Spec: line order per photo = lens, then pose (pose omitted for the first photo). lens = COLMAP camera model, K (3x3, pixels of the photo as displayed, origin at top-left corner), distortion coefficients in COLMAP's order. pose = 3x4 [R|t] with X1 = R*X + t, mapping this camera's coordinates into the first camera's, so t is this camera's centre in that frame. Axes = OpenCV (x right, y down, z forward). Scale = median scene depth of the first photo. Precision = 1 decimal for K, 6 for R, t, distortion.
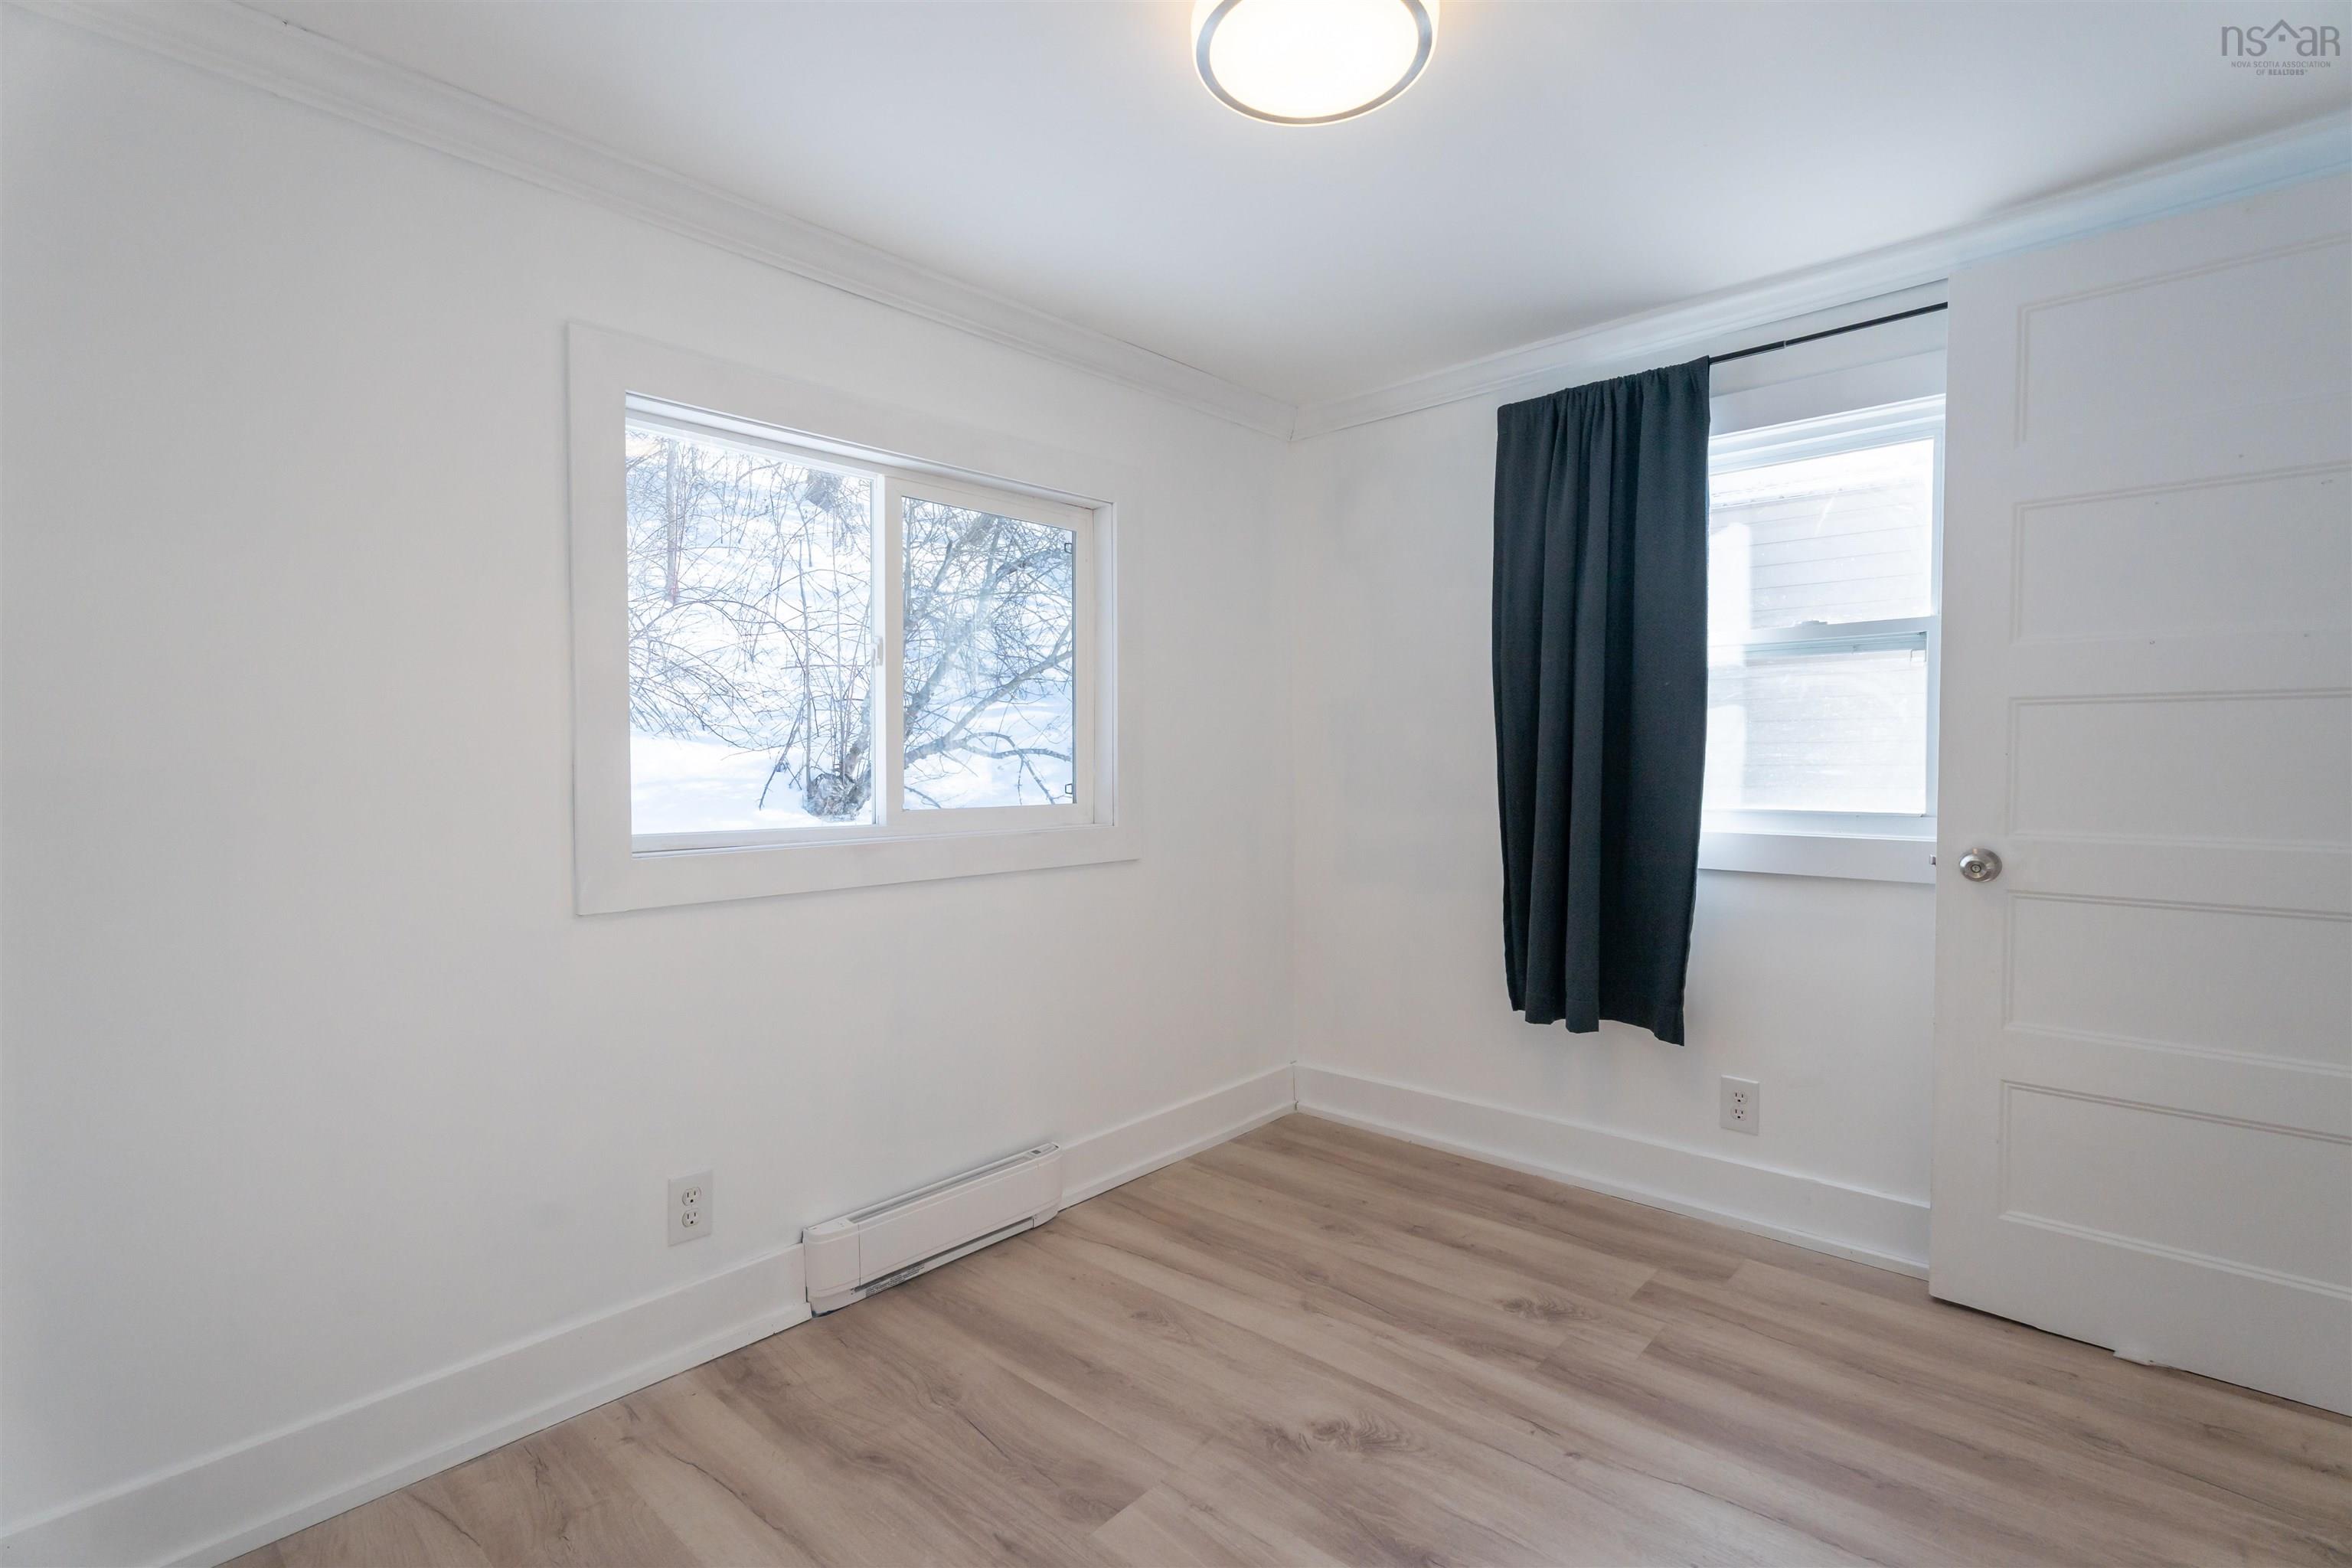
lens RADIAL K [[1065.9, 0, 1162.0], [0, 1065.9, 783.7], [0, 0, 1]] dist [0.007378, -0.000464]
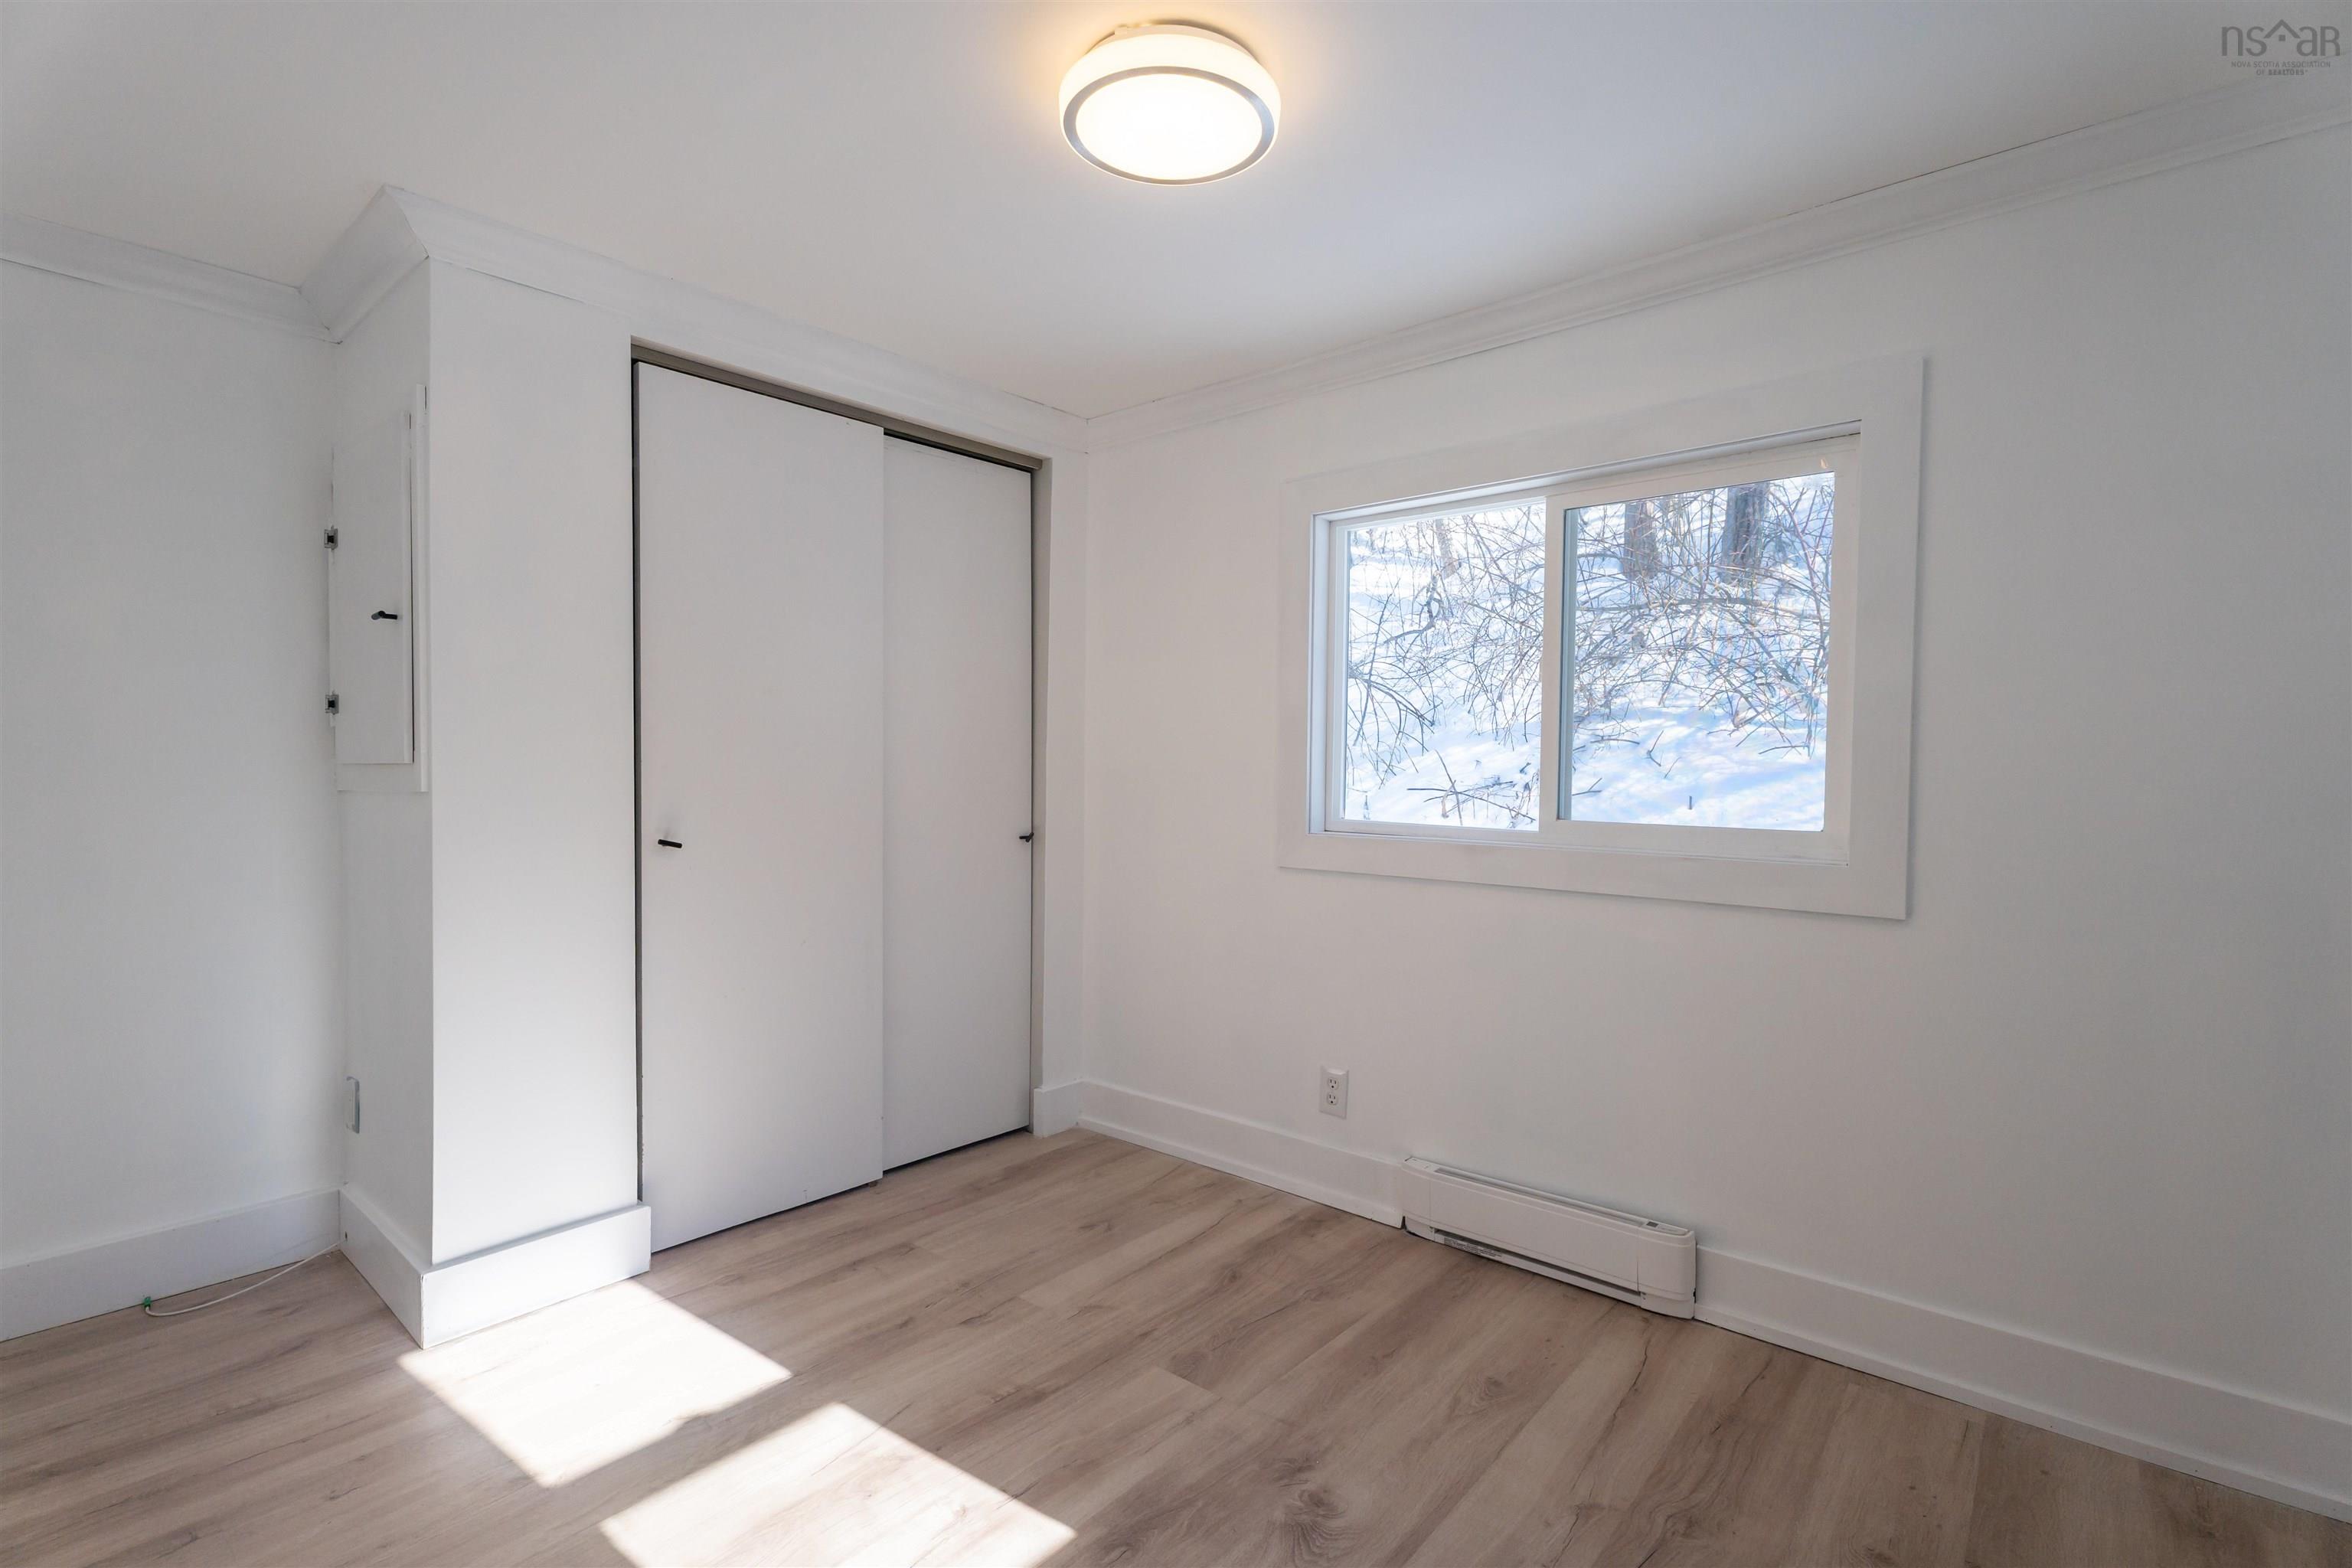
lens RADIAL K [[1065.9, 0, 1162.0], [0, 1065.9, 783.7], [0, 0, 1]] dist [0.007378, -0.000464]
pose [[0.047500, 0.021348, -0.998643, 0.912029], [-0.032438, 0.999277, 0.019819, -0.021034], [0.998344, 0.031452, 0.048158, 0.695841]]
